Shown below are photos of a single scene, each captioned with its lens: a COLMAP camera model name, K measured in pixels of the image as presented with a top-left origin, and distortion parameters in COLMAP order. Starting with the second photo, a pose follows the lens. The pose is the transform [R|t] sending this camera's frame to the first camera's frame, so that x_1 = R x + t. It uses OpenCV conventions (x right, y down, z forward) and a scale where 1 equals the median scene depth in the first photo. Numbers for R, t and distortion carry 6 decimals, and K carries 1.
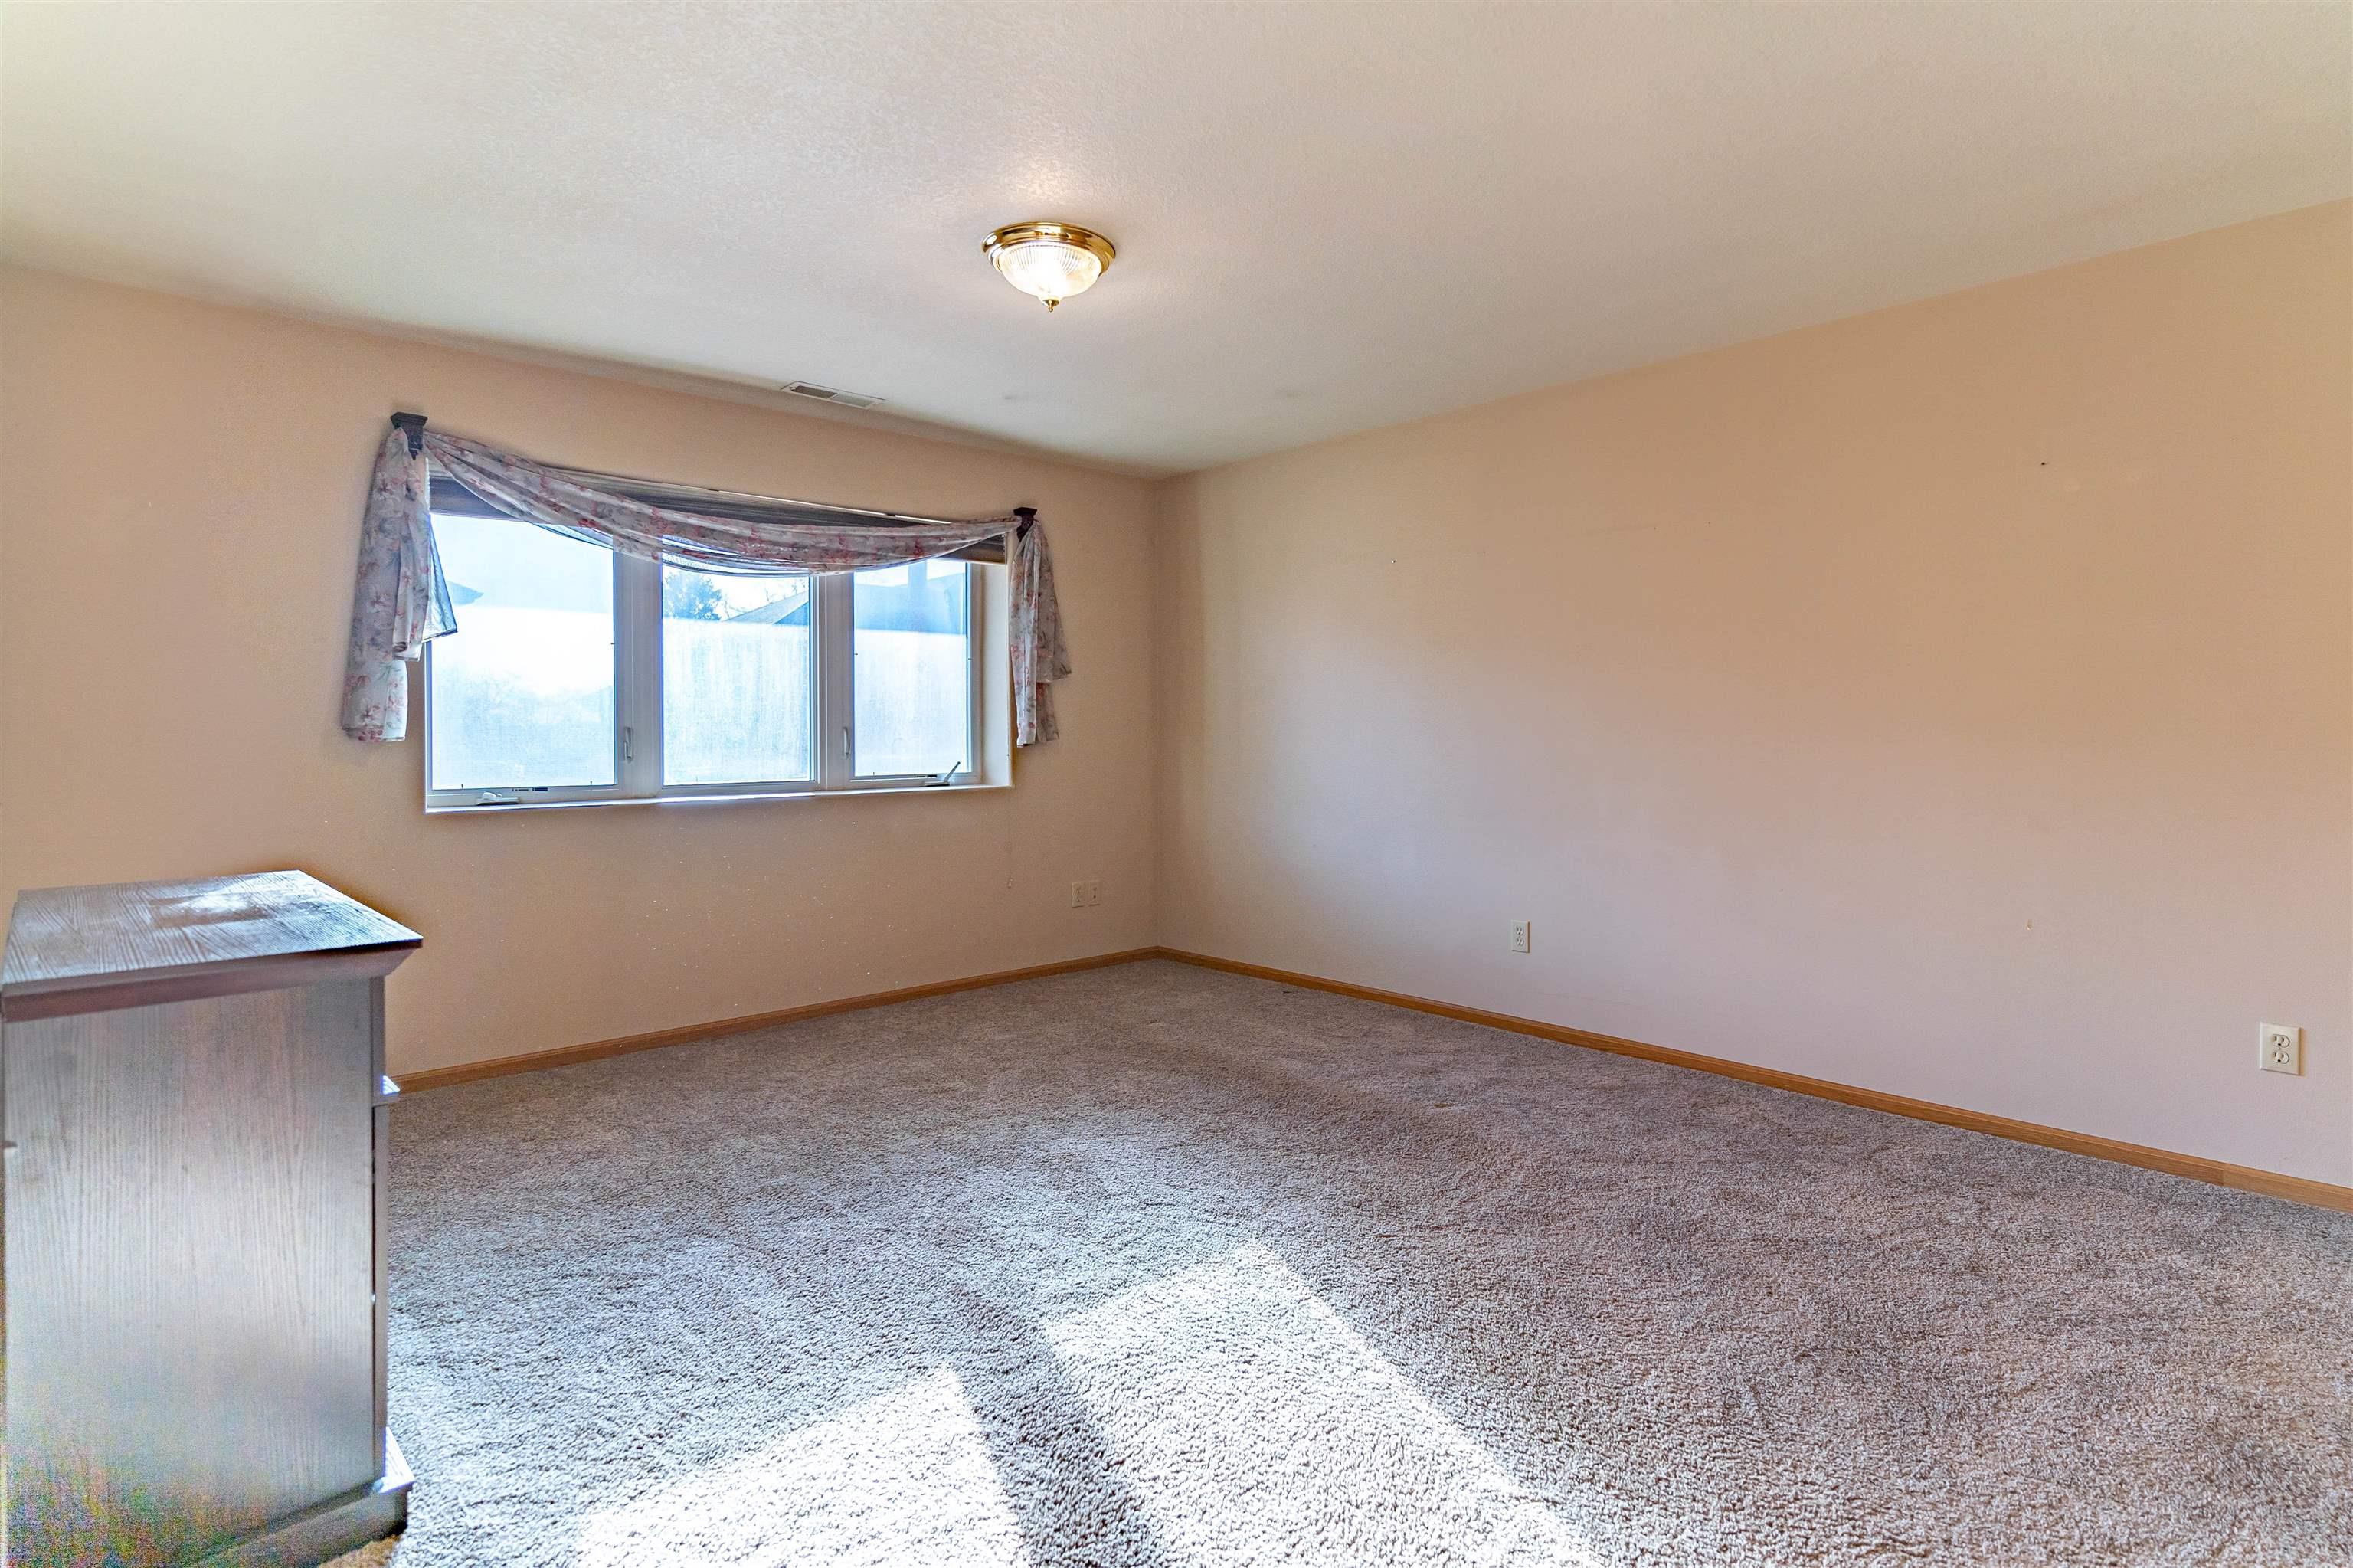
lens RADIAL K [[1153.5, 0, 1218.0], [0, 1153.5, 711.0], [0, 0, 1]] dist [-0.000402, -0.000146]
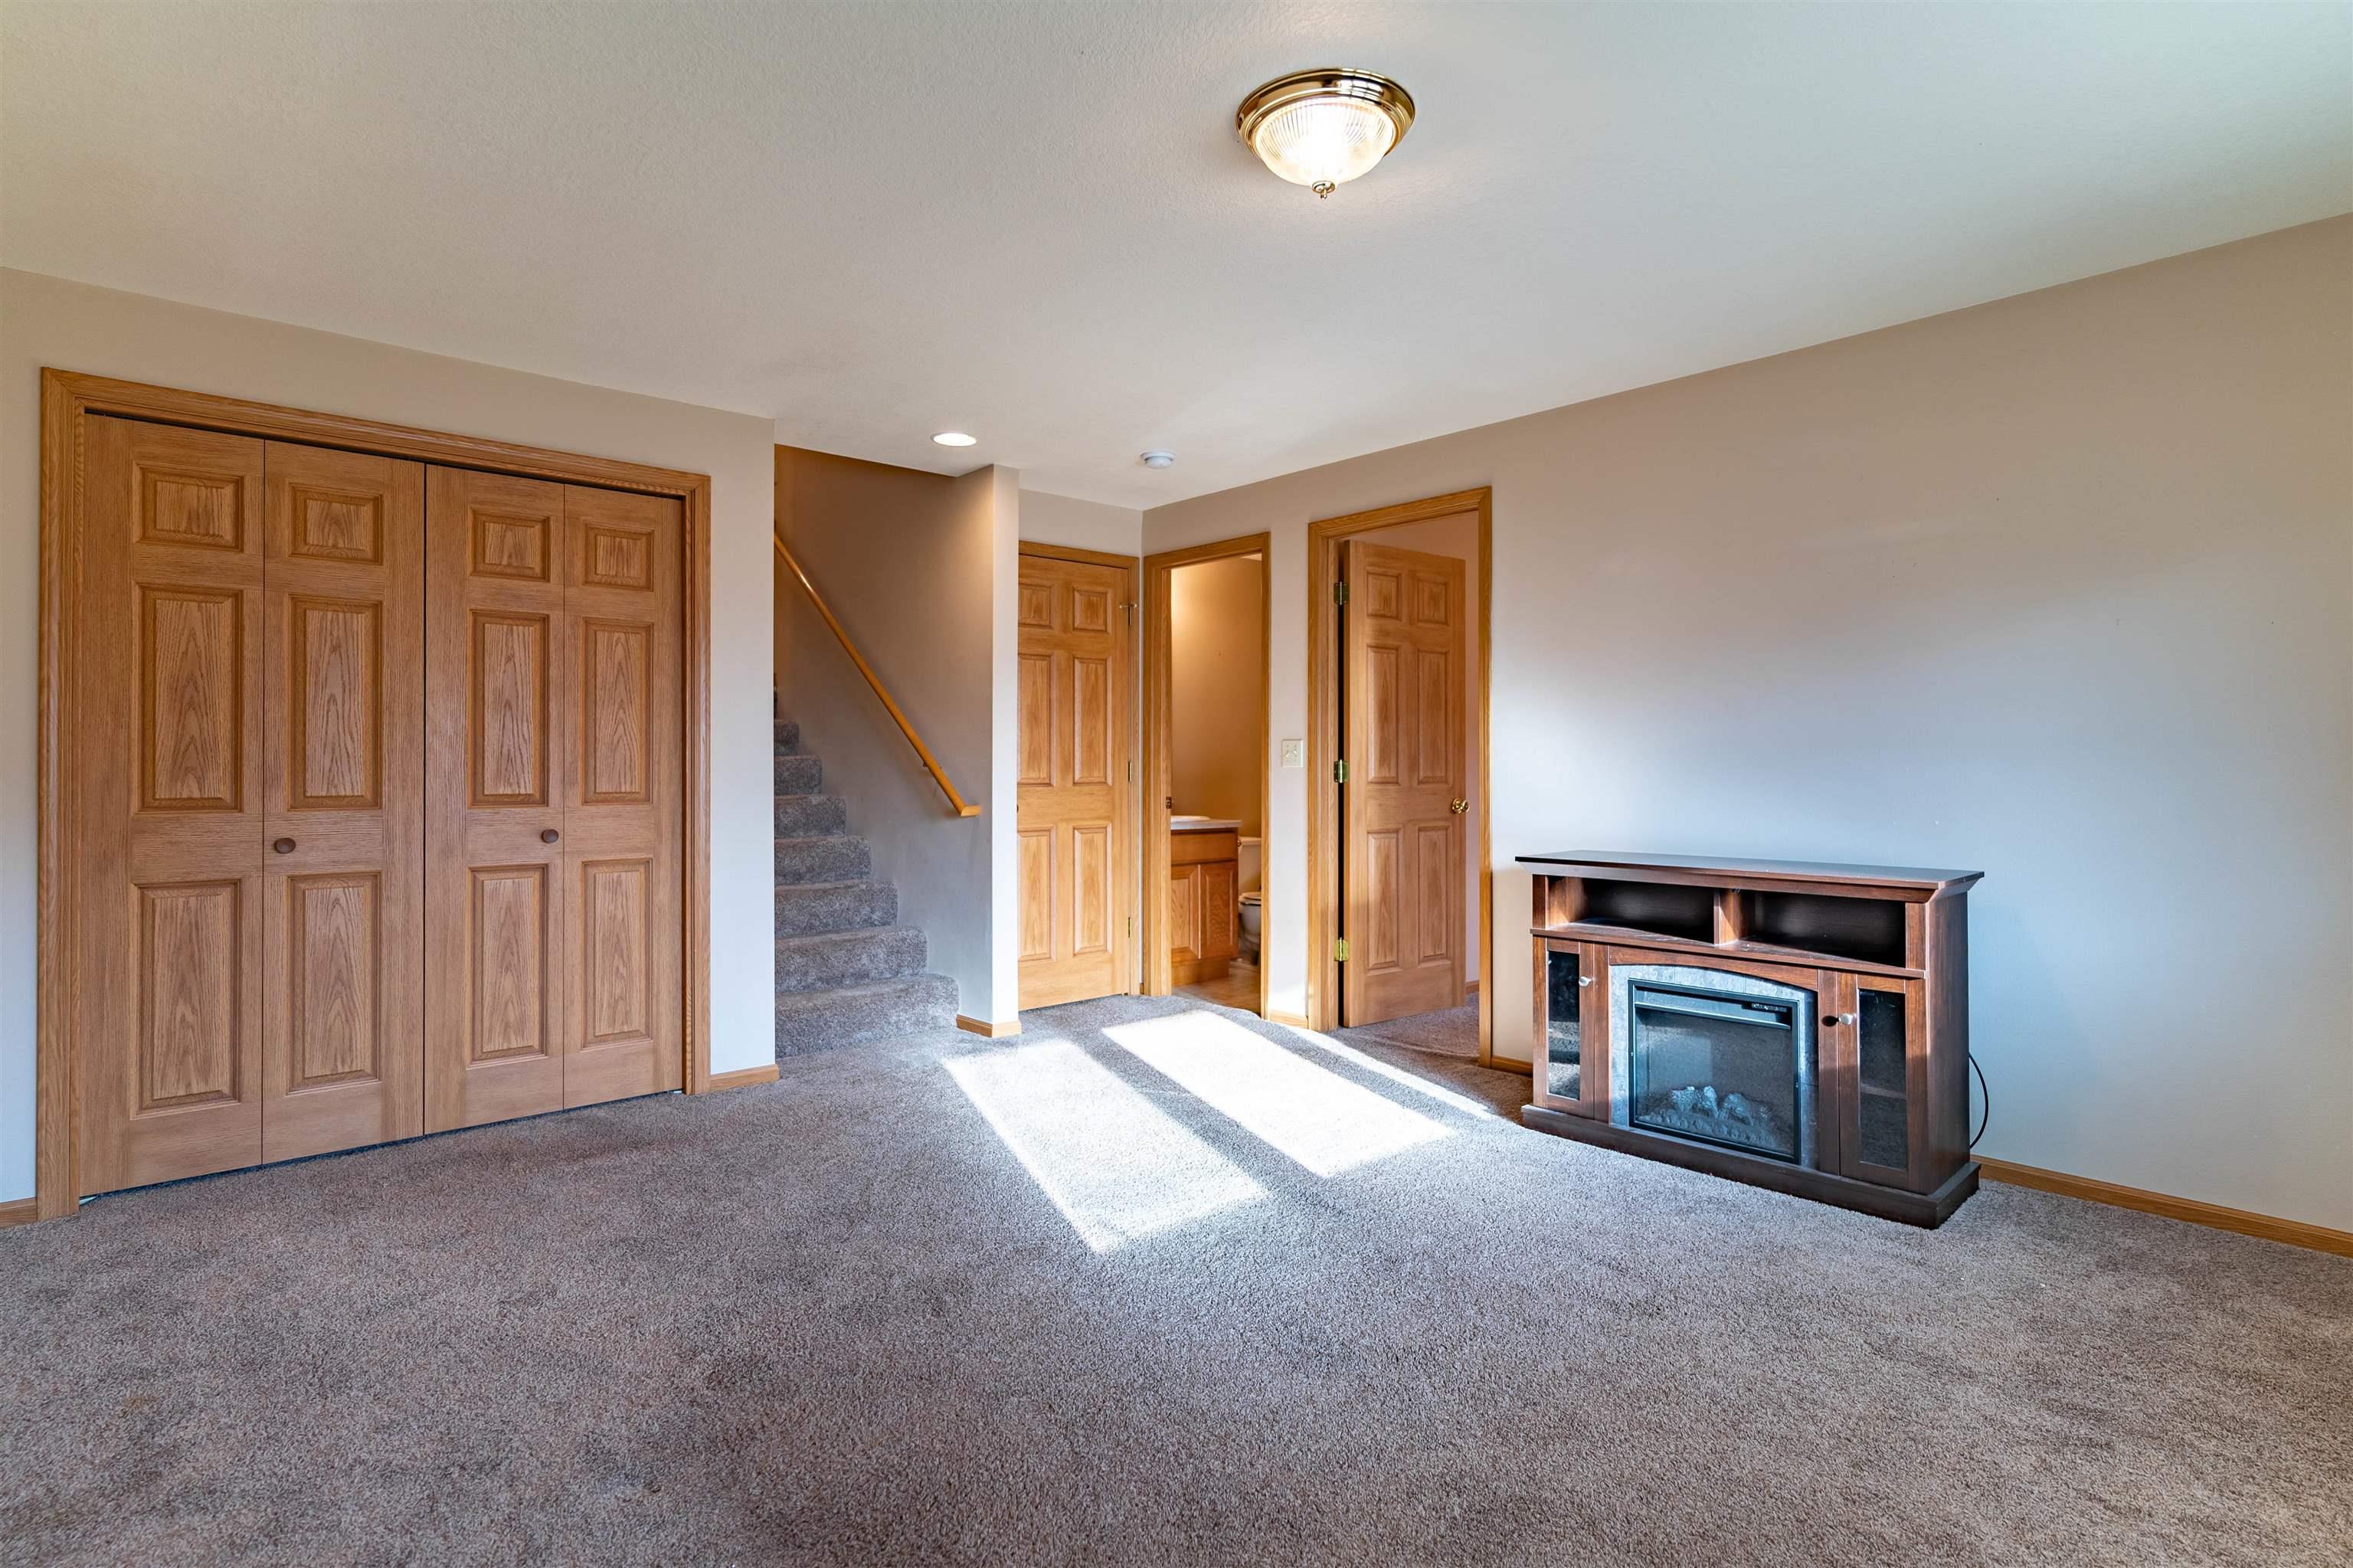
lens RADIAL K [[1184.6, 0, 1165.3], [0, 1184.6, 752.5], [0, 0, 1]] dist [0.000205, 0.000885]
pose [[-0.999099, 0.008401, 0.041610, -0.049413], [0.007259, 0.999595, -0.027521, 0.020899], [-0.041824, -0.027194, -0.998755, 1.218084]]
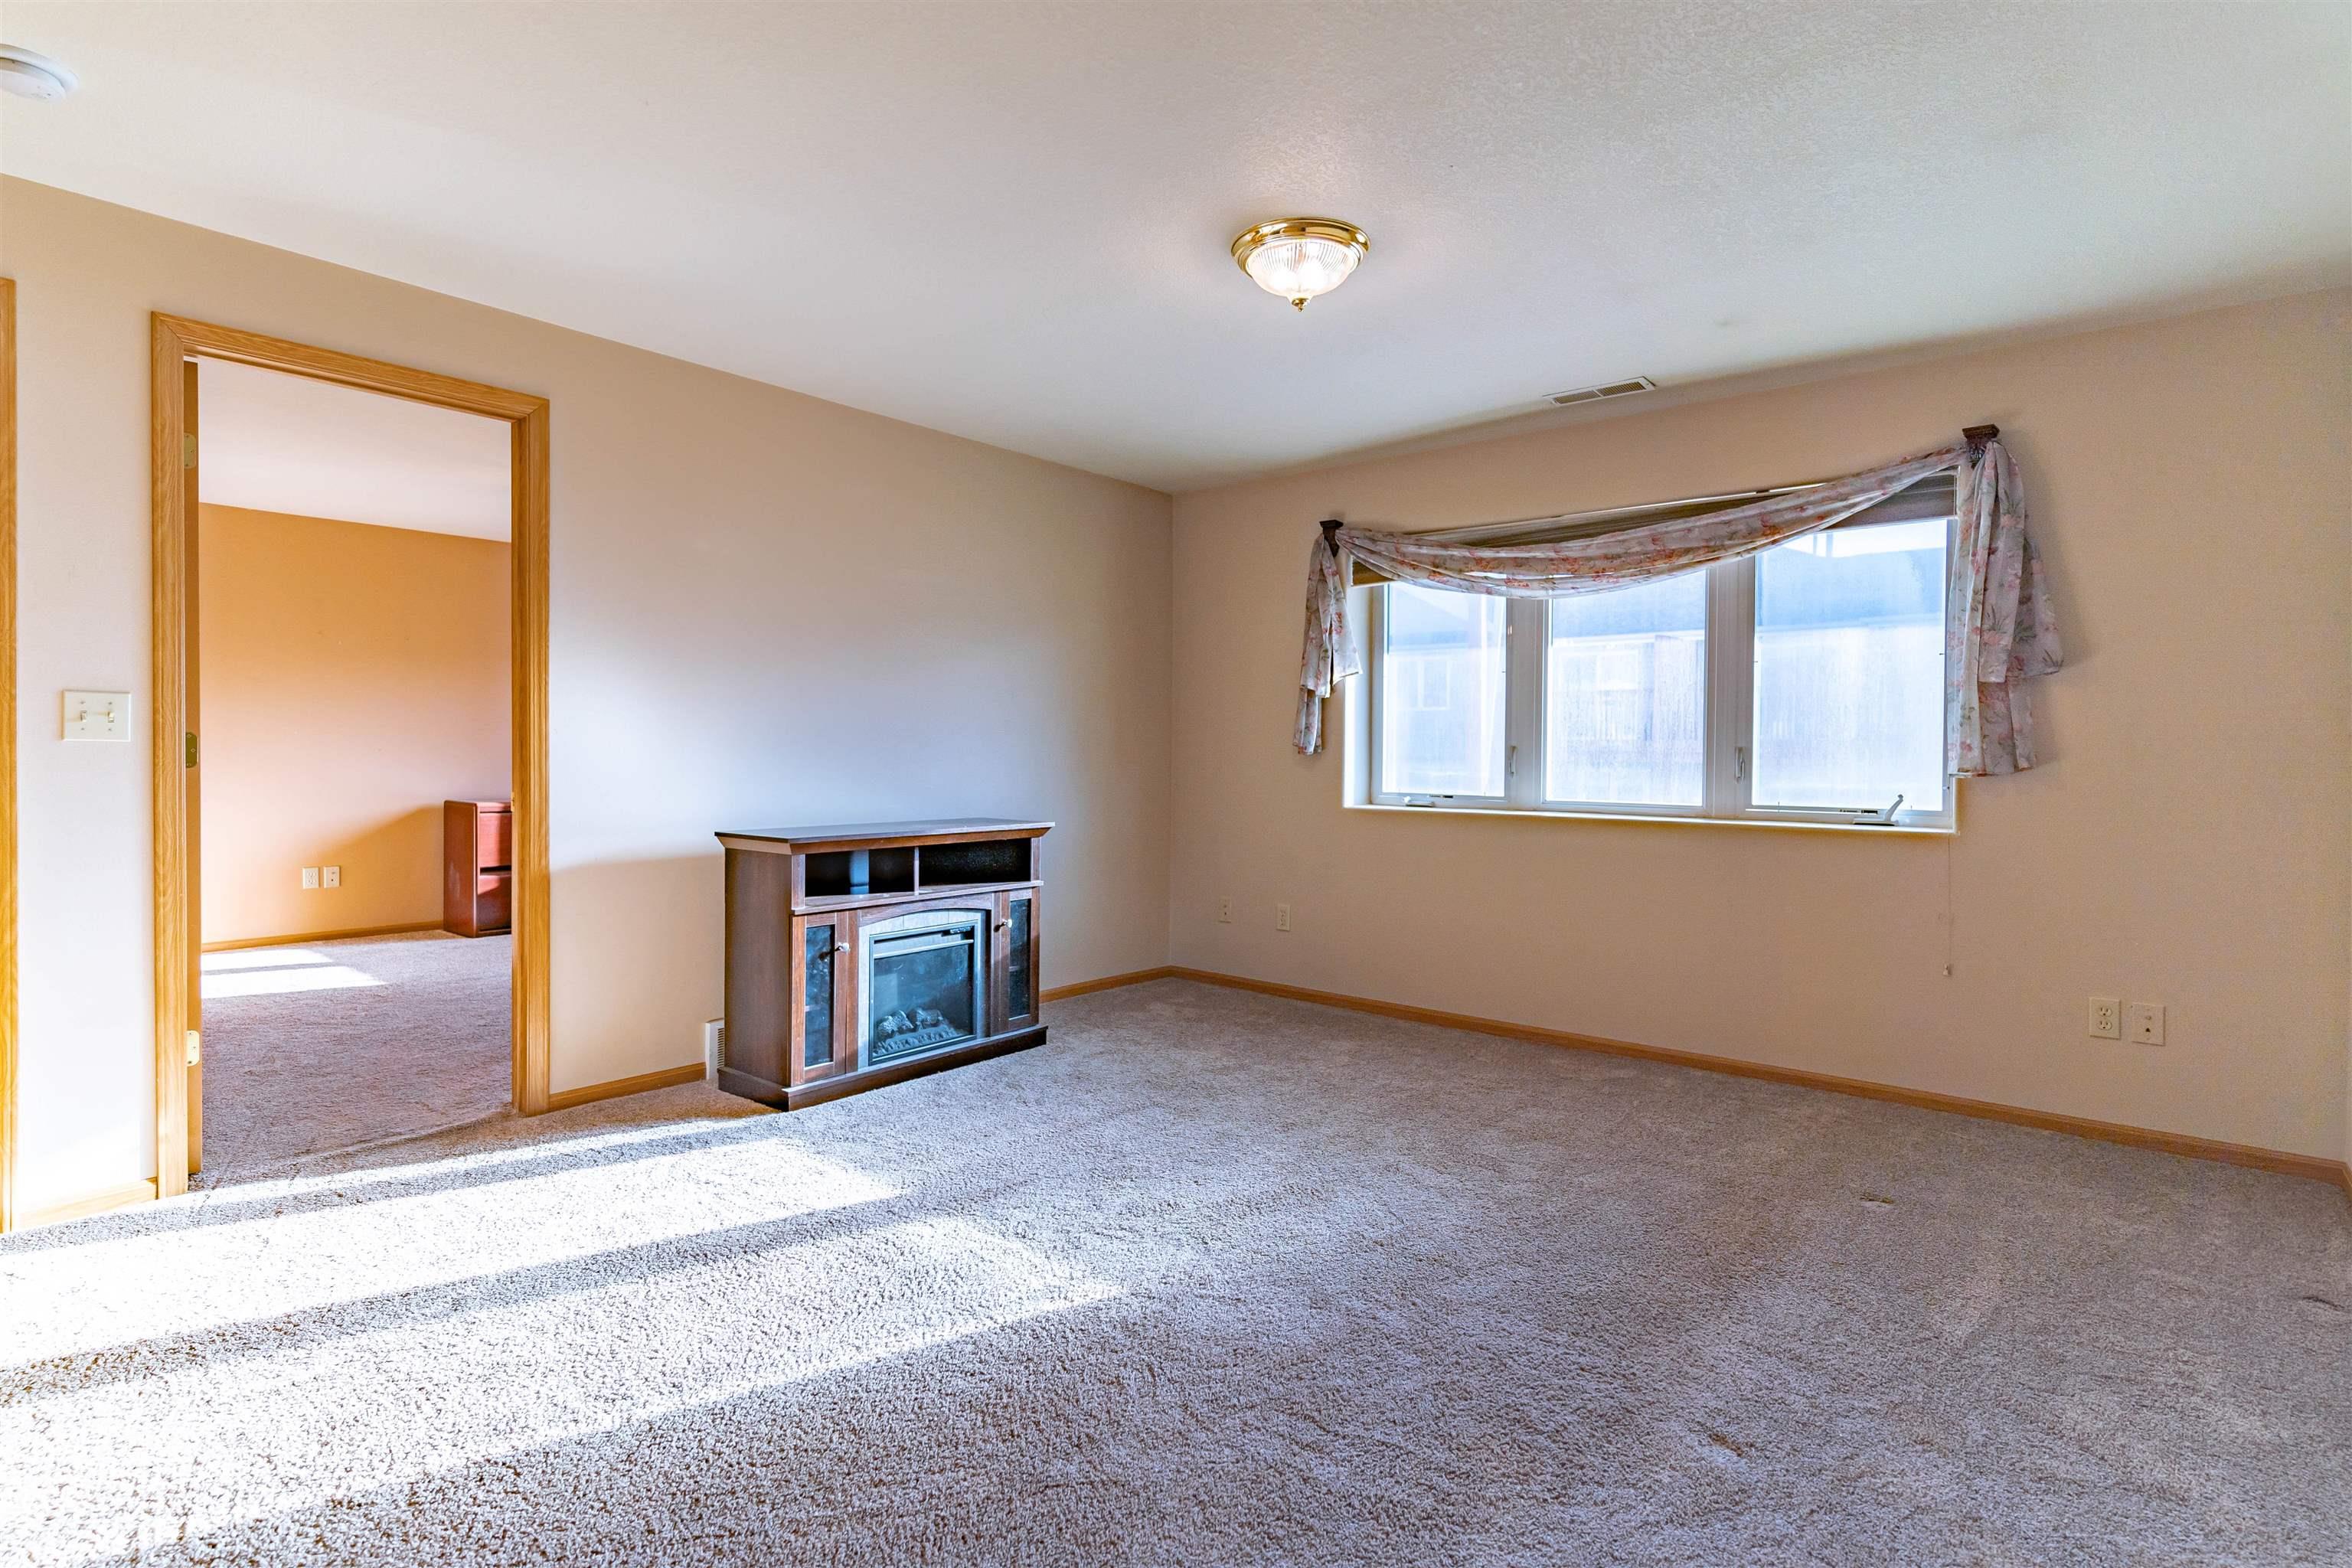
lens RADIAL K [[1162.9, 0, 1186.8], [0, 1162.9, 755.6], [0, 0, 1]] dist [0.000289, 0.000127]
pose [[0.115291, 0.010354, -0.993278, 0.566911], [0.007604, 0.999907, 0.011306, 0.008309], [0.993303, -0.008857, 0.115201, 0.552883]]
